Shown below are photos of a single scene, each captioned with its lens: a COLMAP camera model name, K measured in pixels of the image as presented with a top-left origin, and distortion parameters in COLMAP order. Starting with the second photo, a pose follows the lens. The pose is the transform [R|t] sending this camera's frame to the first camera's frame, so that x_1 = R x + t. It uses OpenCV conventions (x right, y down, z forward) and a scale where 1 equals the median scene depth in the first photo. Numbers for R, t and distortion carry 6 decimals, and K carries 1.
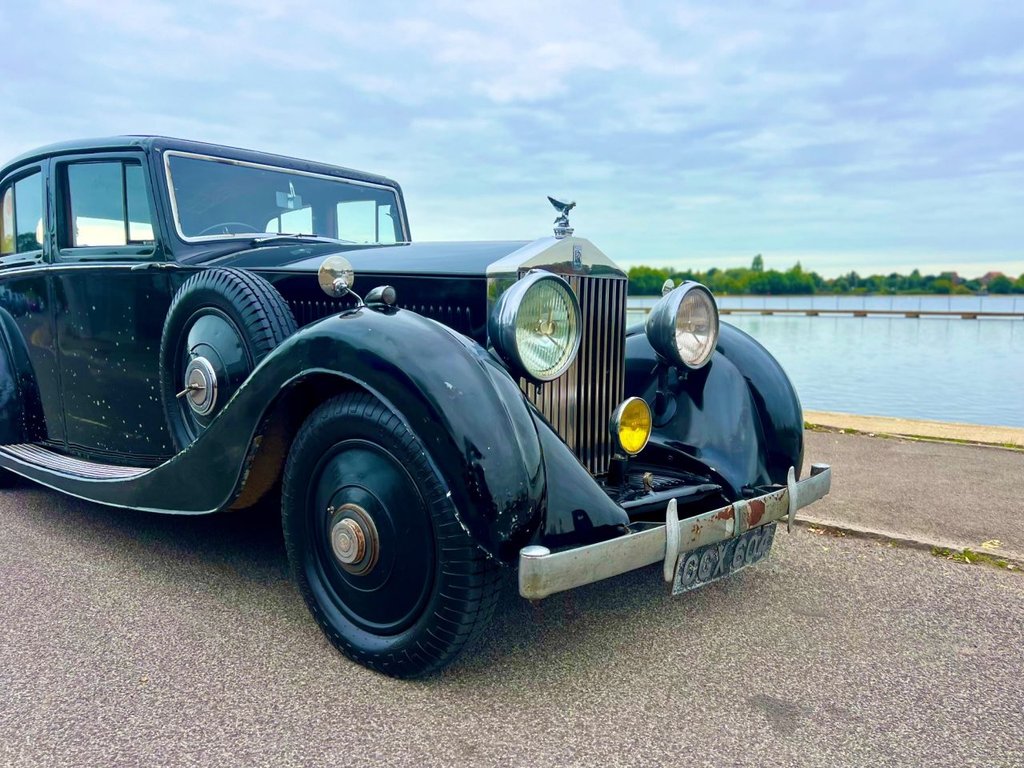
lens RADIAL K [[810.3, 0, 557.1], [0, 810.3, 423.5], [0, 0, 1]] dist [0.056812, -0.088632]
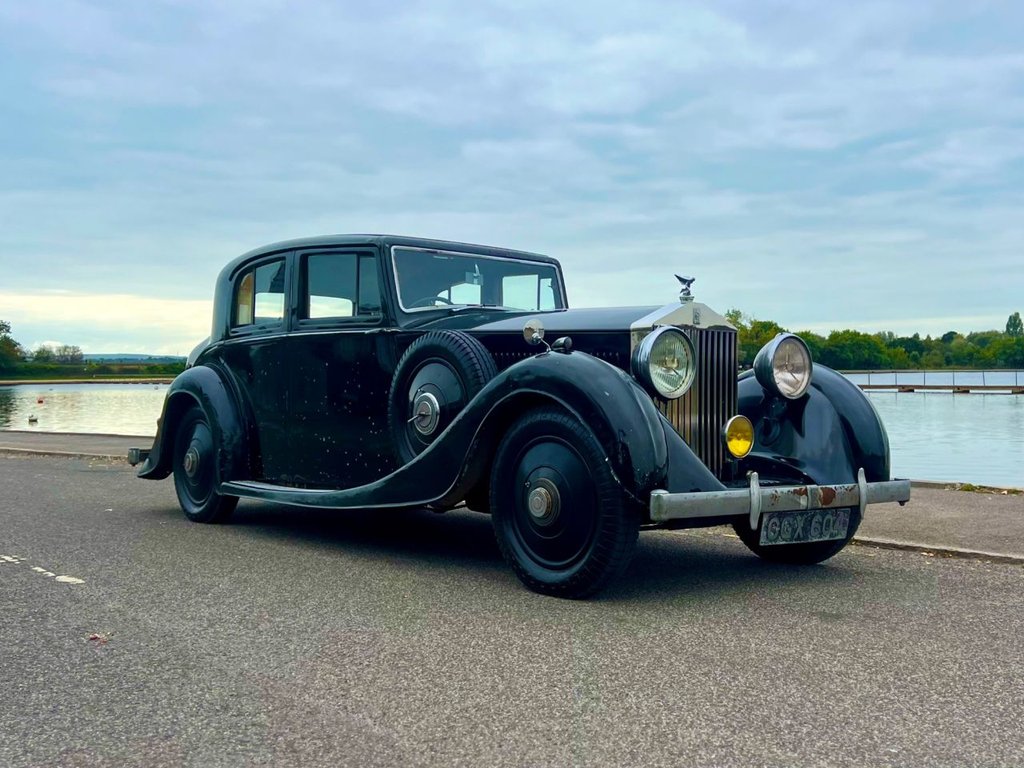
lens RADIAL K [[1121.3, 0, 573.5], [0, 1121.3, 353.6], [0, 0, 1]] dist [0.116304, -0.231823]
pose [[0.990146, -0.016104, -0.139113, 0.081208], [-0.008366, 0.984791, -0.173541, 0.187481], [0.139792, 0.172995, 0.974952, -0.867931]]
